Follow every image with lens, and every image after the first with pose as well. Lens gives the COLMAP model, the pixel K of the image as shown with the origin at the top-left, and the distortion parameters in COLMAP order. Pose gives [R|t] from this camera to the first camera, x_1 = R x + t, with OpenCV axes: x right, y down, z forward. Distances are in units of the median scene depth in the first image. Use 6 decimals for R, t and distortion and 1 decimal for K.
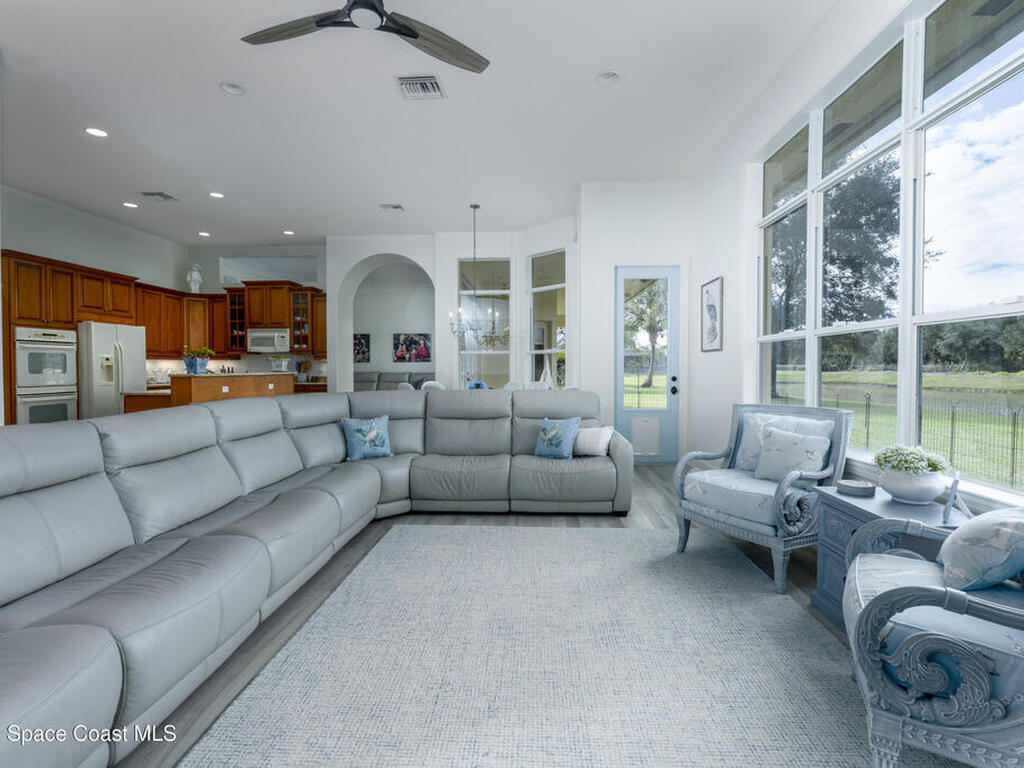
lens RADIAL K [[516.1, 0, 511.1], [0, 516.1, 377.4], [0, 0, 1]] dist [-0.001231, 0.000042]
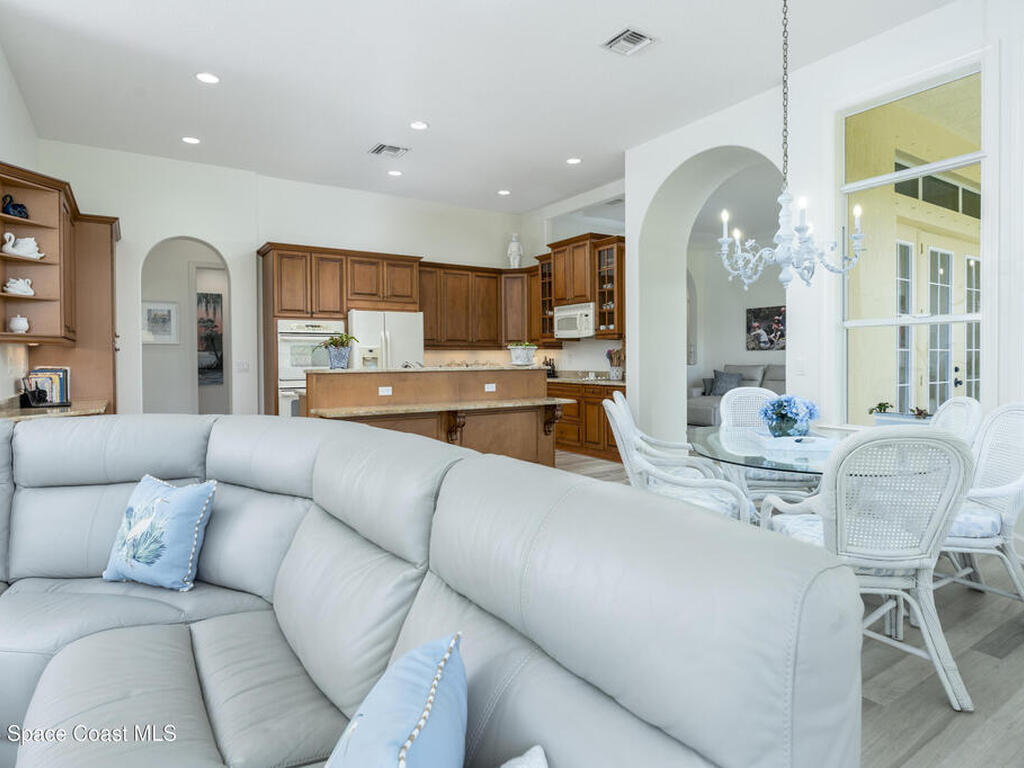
lens RADIAL K [[574.2, 0, 512.0], [0, 574.2, 384.0], [0, 0, 1]] dist [0.001815, 0.000657]
pose [[0.592461, 0.032594, -0.804940, 0.131114], [-0.010191, 0.999404, 0.032967, -0.009884], [0.805535, -0.011328, 0.592440, 0.462192]]
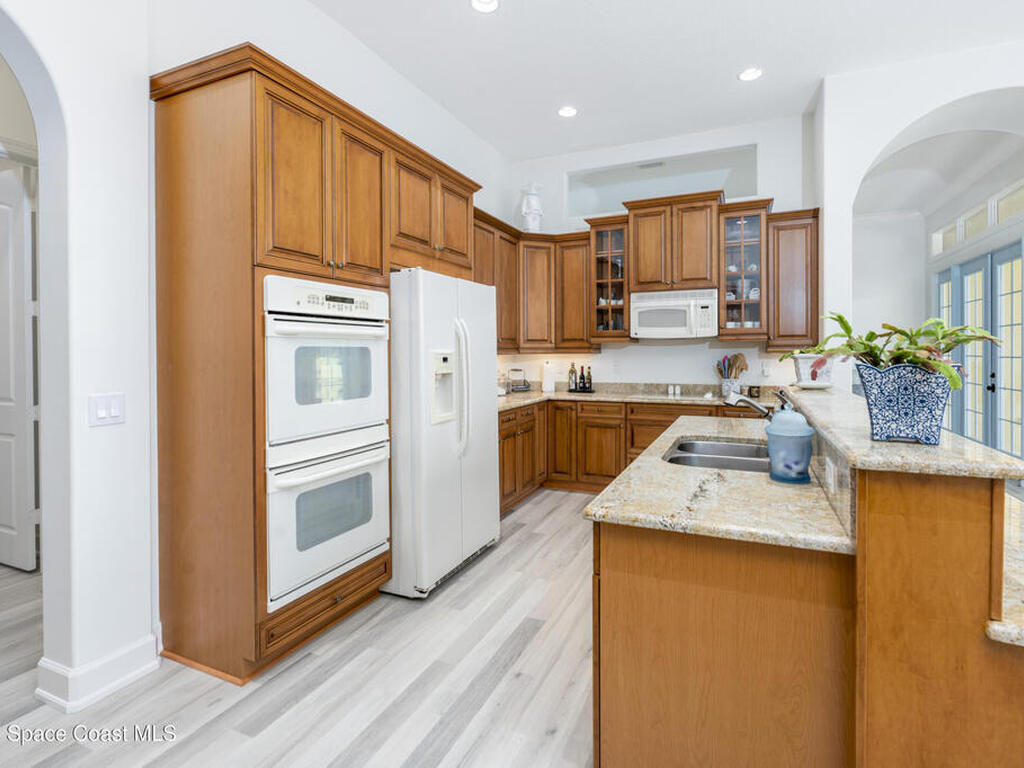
lens RADIAL K [[519.5, 0, 514.9], [0, 519.5, 358.9], [0, 0, 1]] dist [-0.001271, -0.000161]
pose [[0.936589, -0.000094, -0.350430, -0.445075], [-0.002419, 0.999974, -0.006733, -0.025139], [0.350421, 0.007154, 0.936565, 0.477857]]
